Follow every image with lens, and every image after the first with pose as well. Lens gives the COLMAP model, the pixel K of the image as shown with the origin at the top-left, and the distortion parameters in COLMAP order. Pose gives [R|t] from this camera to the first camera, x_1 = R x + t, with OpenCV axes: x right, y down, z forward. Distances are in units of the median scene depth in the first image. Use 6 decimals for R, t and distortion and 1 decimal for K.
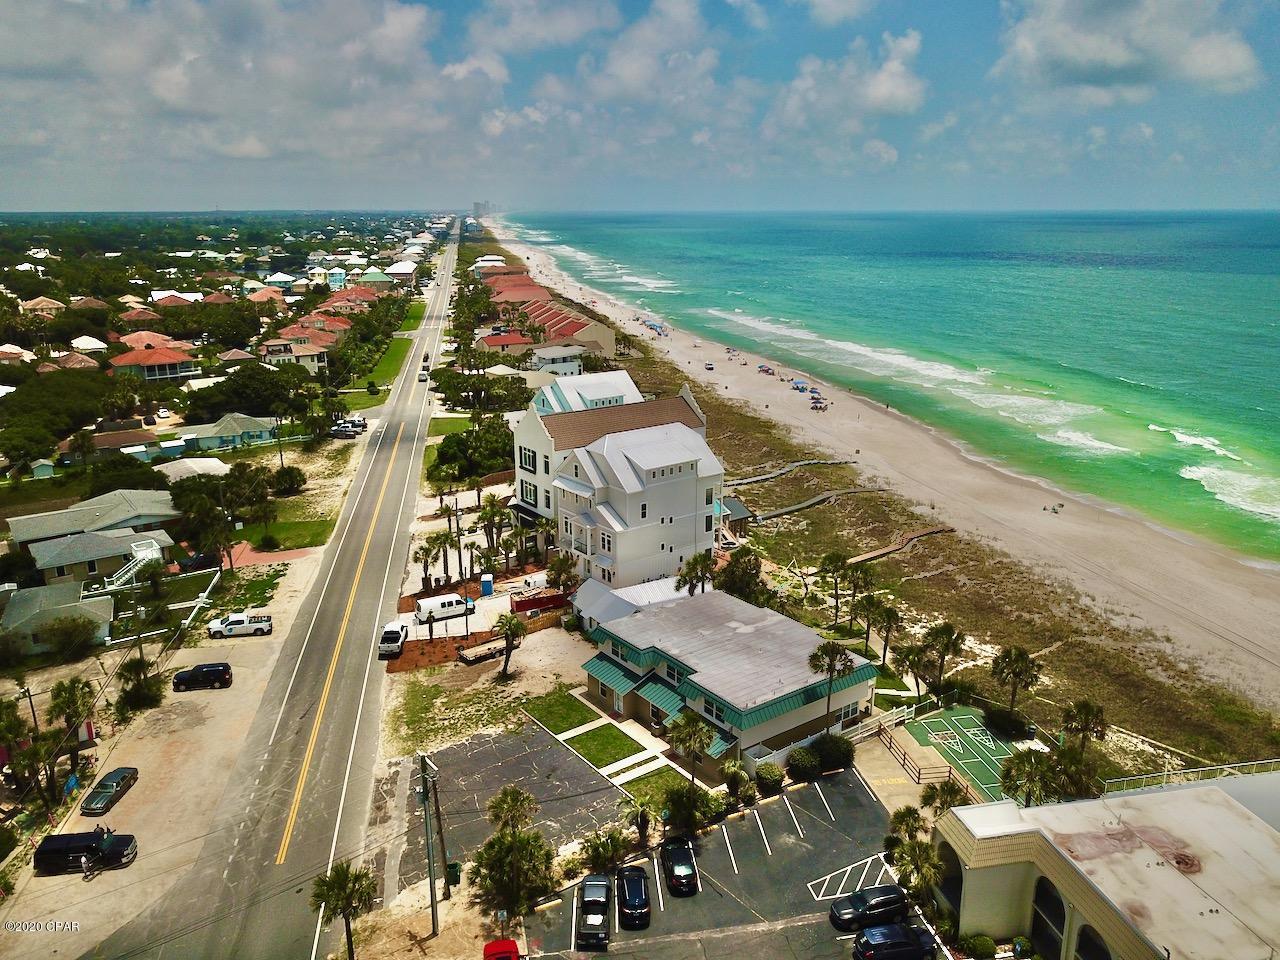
lens RADIAL K [[968.7, 0, 644.0], [0, 968.7, 483.0], [0, 0, 1]] dist [0.066800, -0.144916]
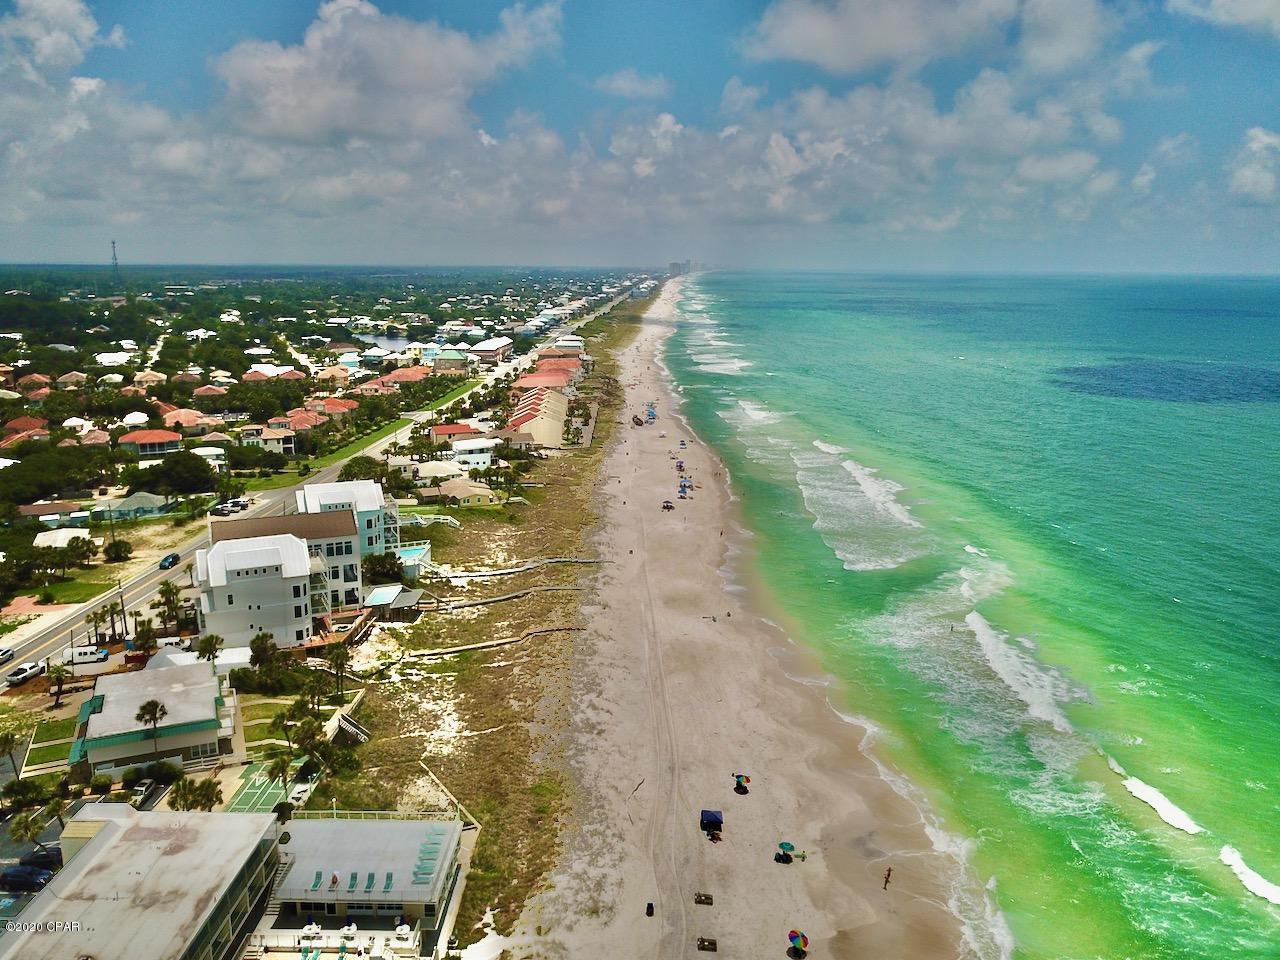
lens RADIAL K [[974.4, 0, 645.5], [0, 974.4, 475.1], [0, 0, 1]] dist [0.048311, -0.090631]
pose [[0.978546, 0.054831, -0.198597, 0.808681], [-0.067497, 0.996057, -0.057576, -0.102501], [0.194657, 0.069746, 0.978389, -0.258263]]
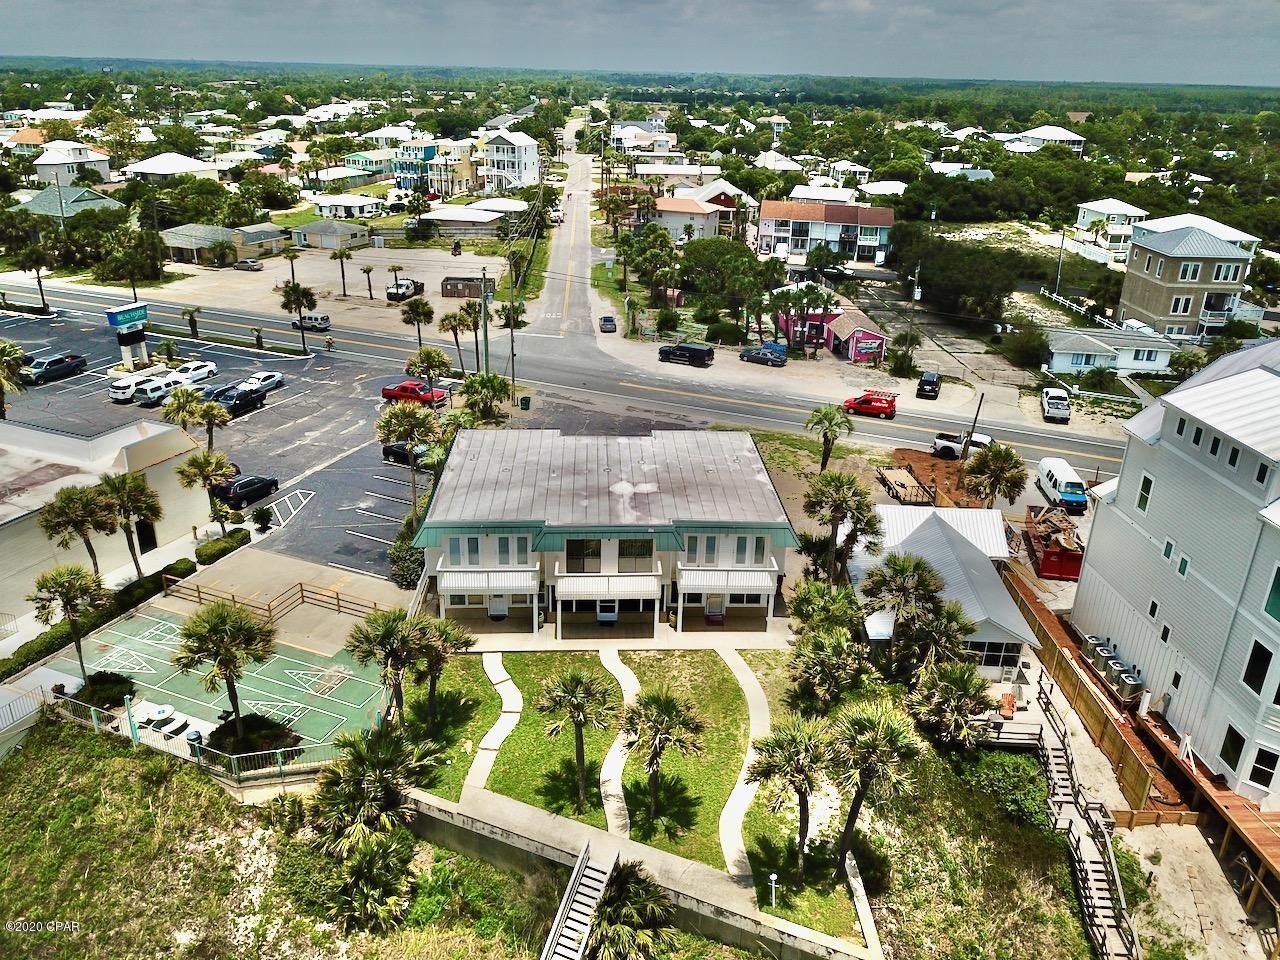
lens RADIAL K [[974.4, 0, 645.5], [0, 974.4, 475.1], [0, 0, 1]] dist [0.048311, -0.090631]
pose [[-0.563911, 0.296688, -0.770702, 0.442942], [-0.250918, 0.827566, 0.502171, -0.135725], [0.786794, 0.476562, -0.392229, 0.935462]]
